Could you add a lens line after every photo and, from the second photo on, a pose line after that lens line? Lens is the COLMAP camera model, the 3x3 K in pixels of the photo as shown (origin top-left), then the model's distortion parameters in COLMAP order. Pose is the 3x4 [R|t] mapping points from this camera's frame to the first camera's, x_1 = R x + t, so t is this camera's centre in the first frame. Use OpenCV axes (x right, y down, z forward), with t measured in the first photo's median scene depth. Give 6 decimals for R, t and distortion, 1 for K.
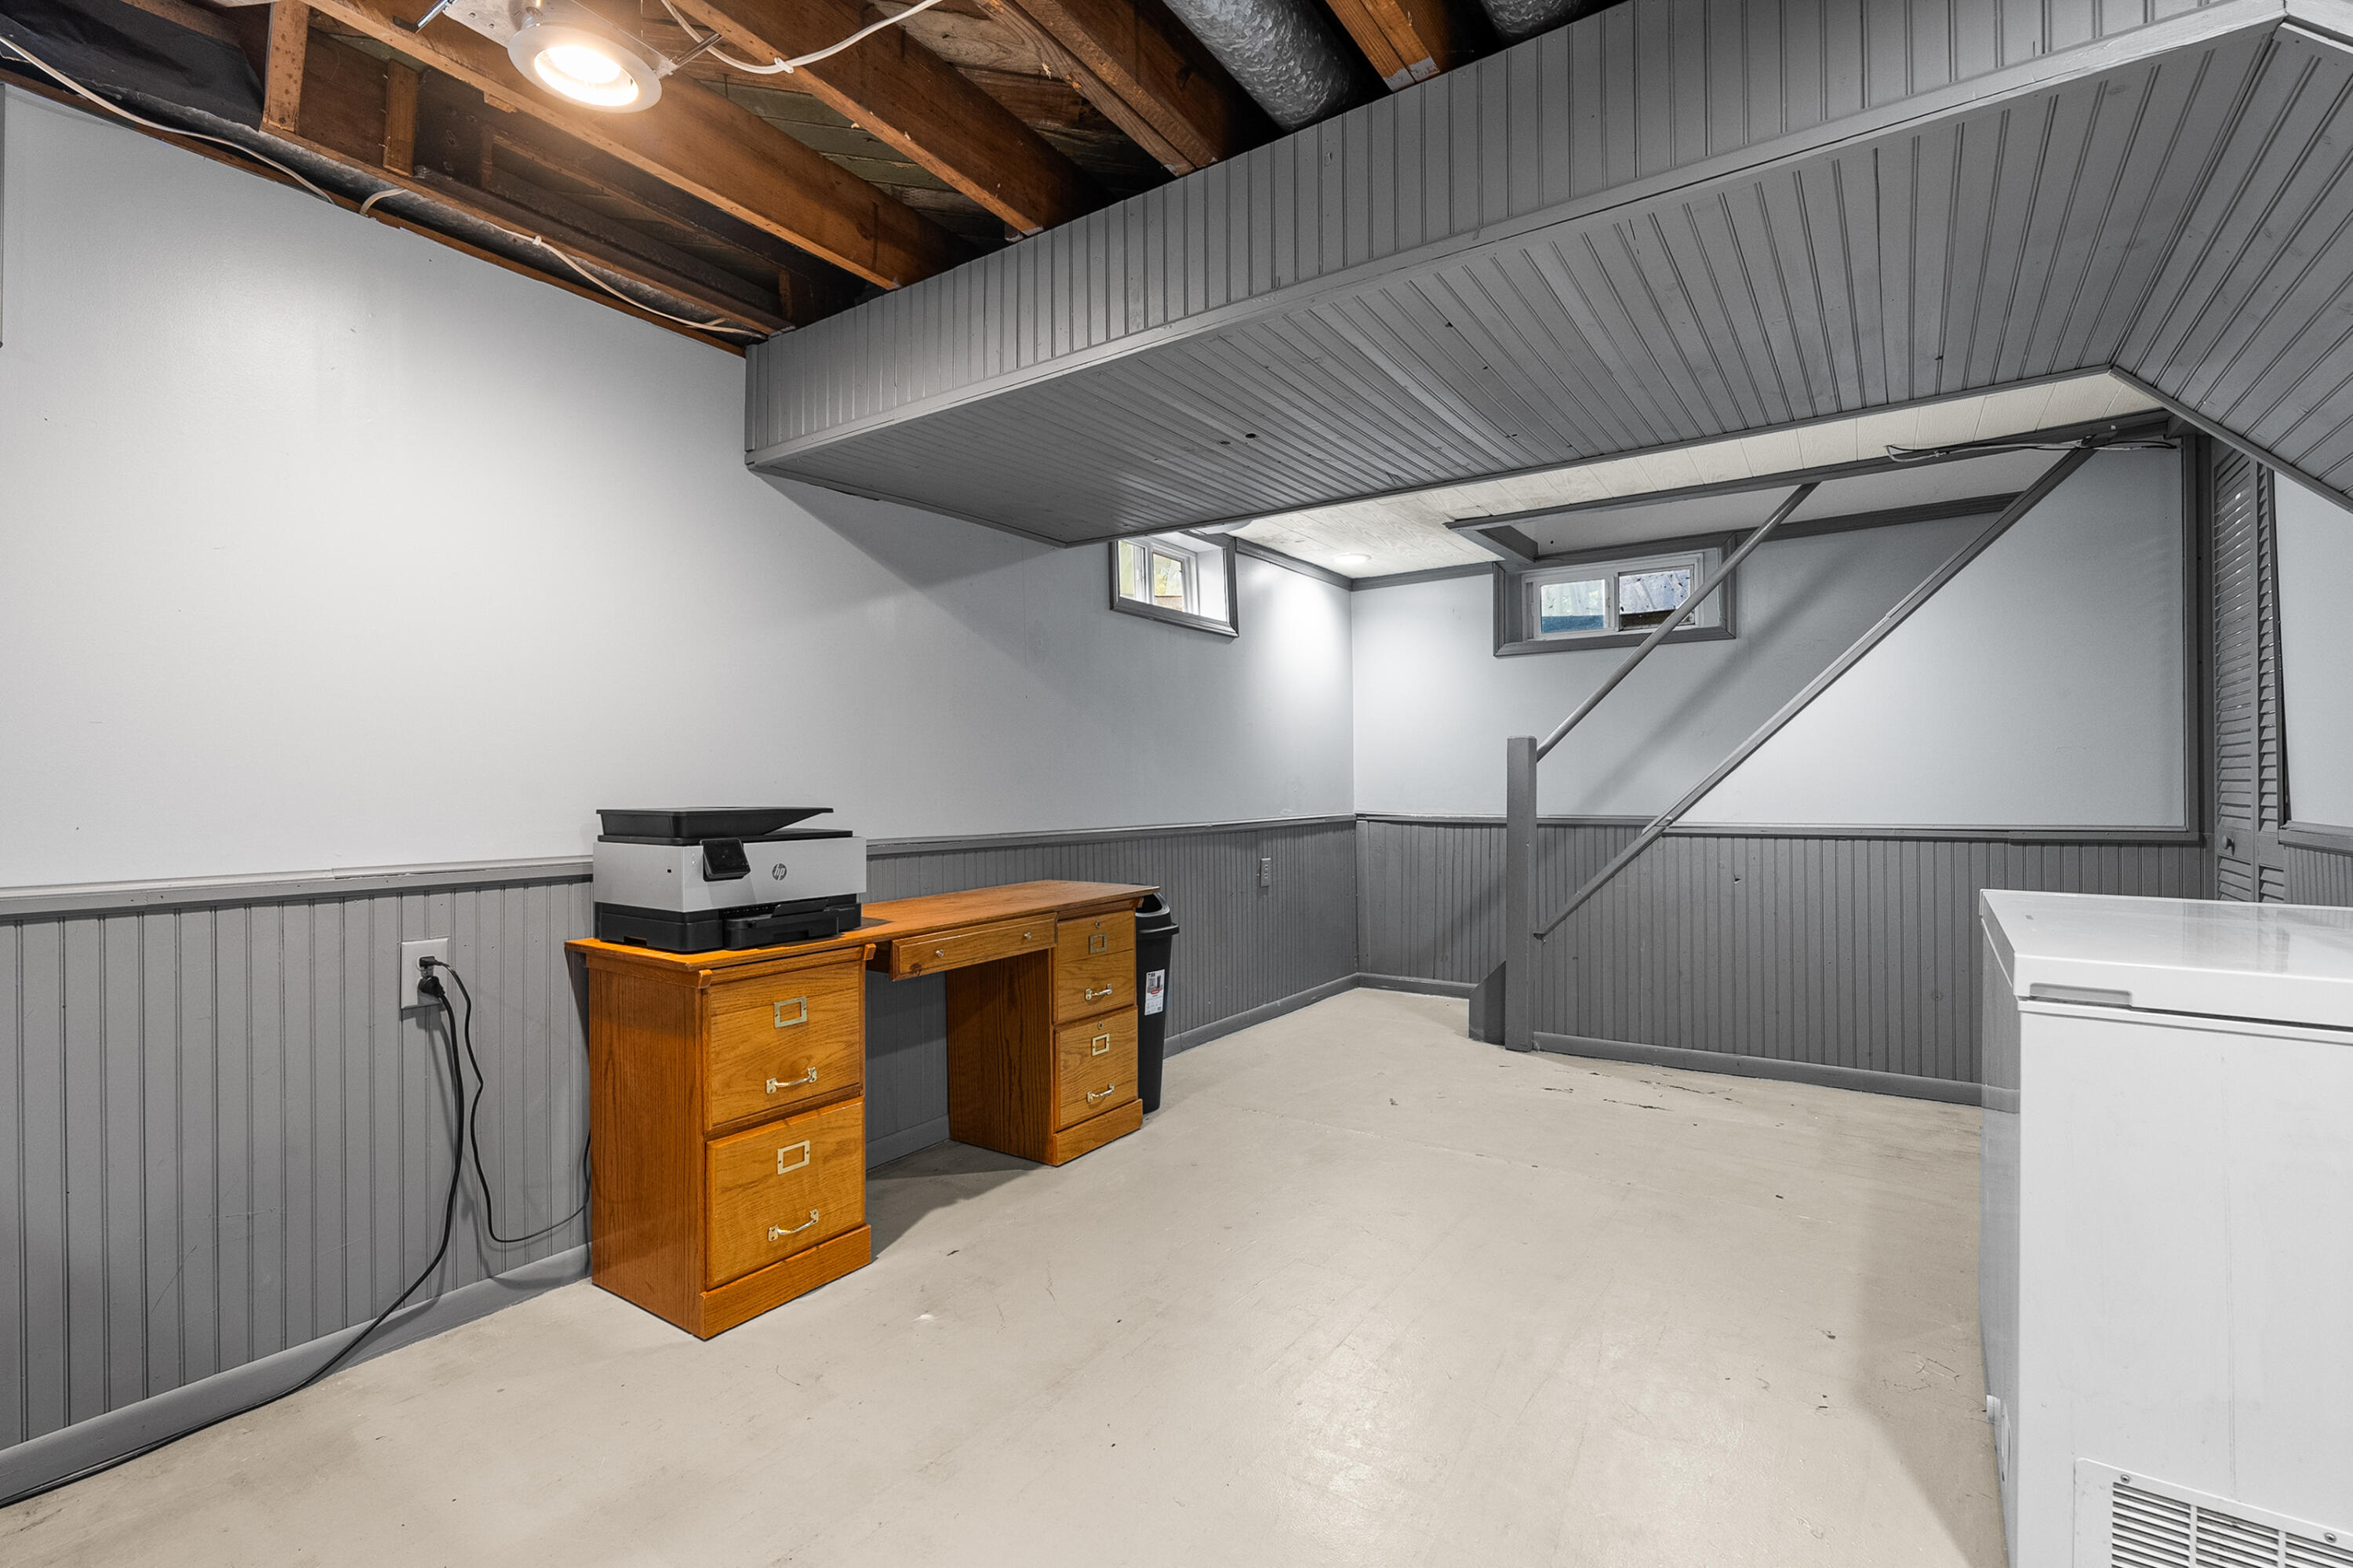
lens RADIAL K [[1056.8, 0, 1164.3], [0, 1056.8, 788.2], [0, 0, 1]] dist [-0.000114, 0.001337]
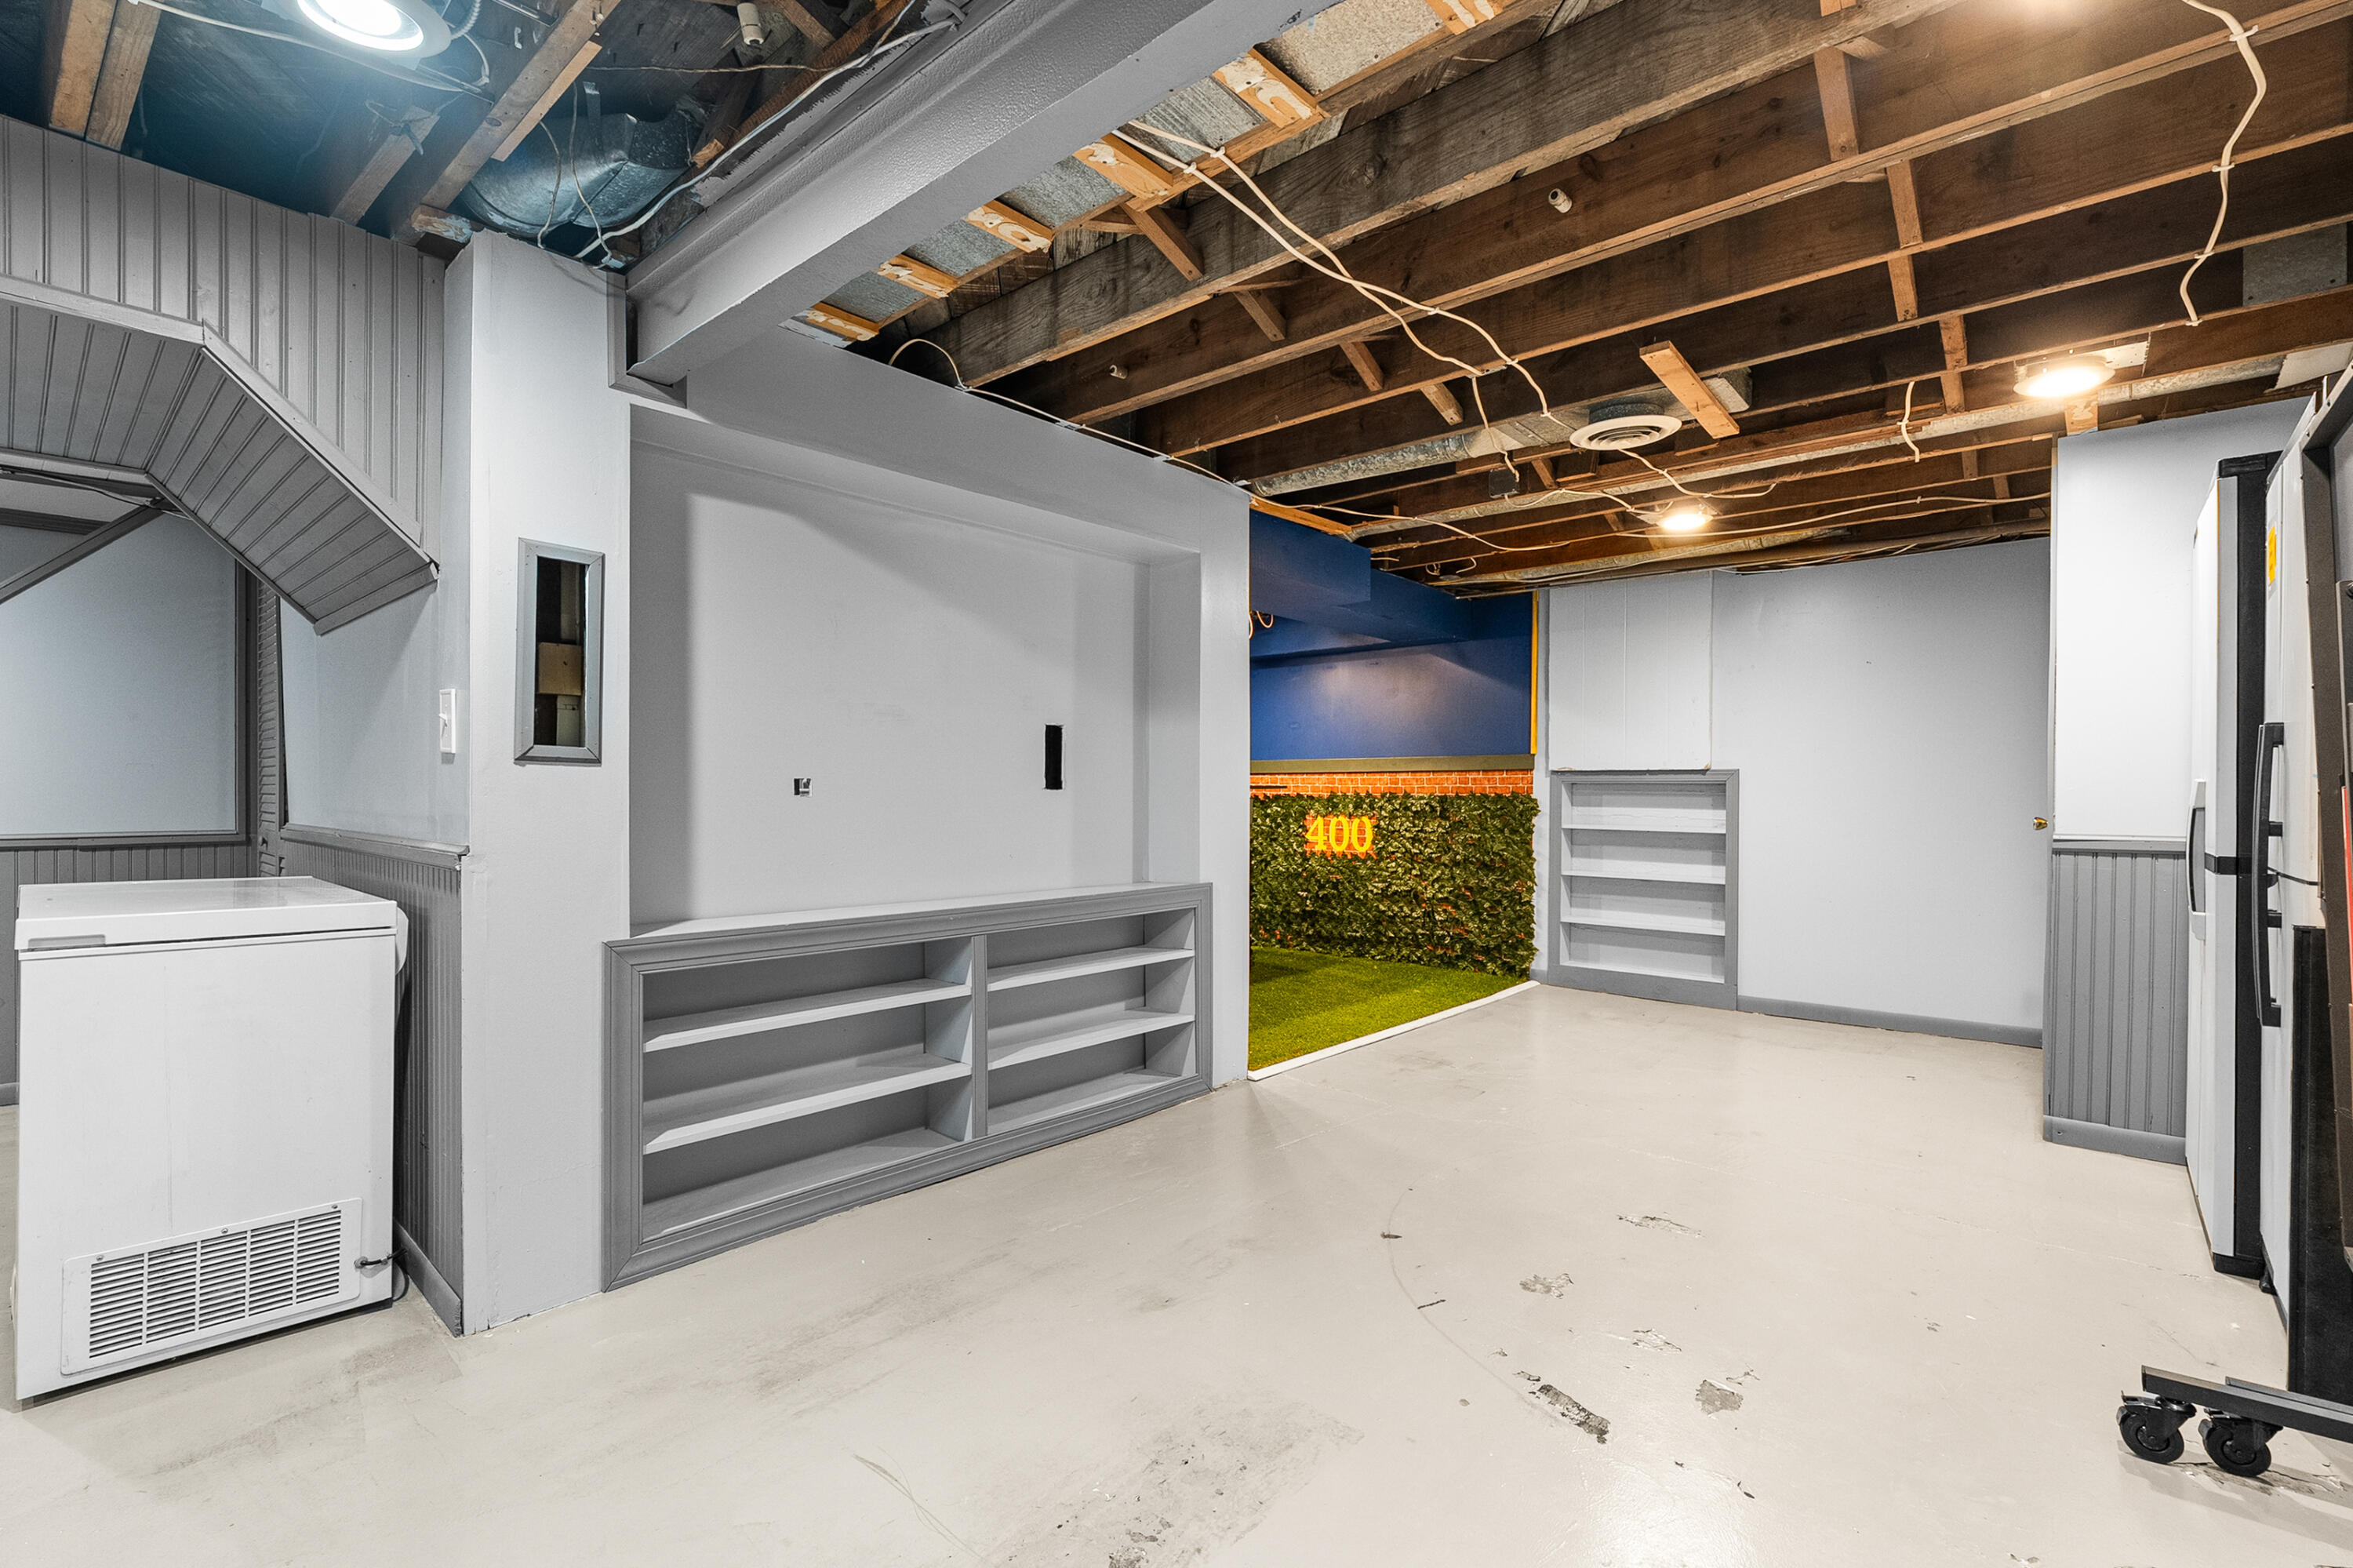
lens RADIAL K [[1056.8, 0, 1163.7], [0, 1056.8, 804.4], [0, 0, 1]] dist [-0.000114, 0.001337]
pose [[0.130699, -0.002598, 0.991419, -0.200570], [-0.000770, 0.999996, 0.002722, 0.001114], [-0.991422, -0.001119, 0.130697, -0.362520]]
